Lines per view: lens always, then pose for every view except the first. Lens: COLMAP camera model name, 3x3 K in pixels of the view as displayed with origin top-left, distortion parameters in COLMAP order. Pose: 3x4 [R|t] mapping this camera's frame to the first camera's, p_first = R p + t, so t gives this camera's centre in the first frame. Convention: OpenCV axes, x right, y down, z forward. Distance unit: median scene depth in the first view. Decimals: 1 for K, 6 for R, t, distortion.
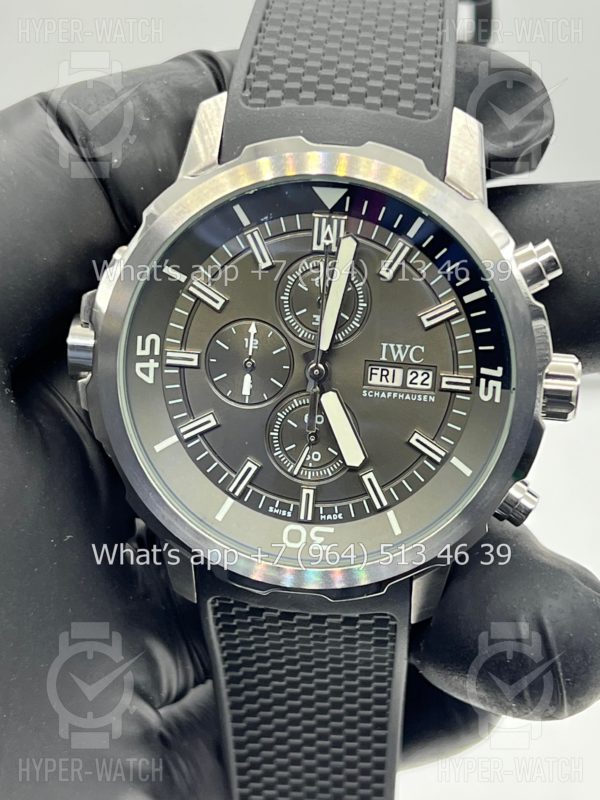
lens RADIAL K [[1819.5, 0, 299.8], [0, 1819.5, 416.4], [0, 0, 1]] dist [0.152398, 0.000000]
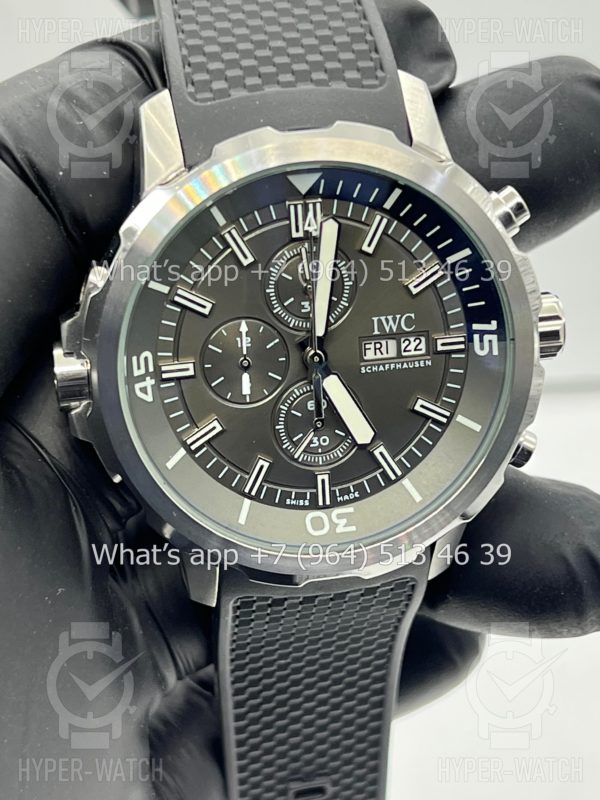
lens RADIAL K [[1819.5, 0, 295.3], [0, 1819.5, 406.0], [0, 0, 1]] dist [0.152398, 0.000000]
pose [[0.957162, -0.194789, 0.214239, -0.216112], [0.179206, 0.979678, 0.090093, -0.089329], [-0.227434, -0.047840, 0.972618, 0.037746]]
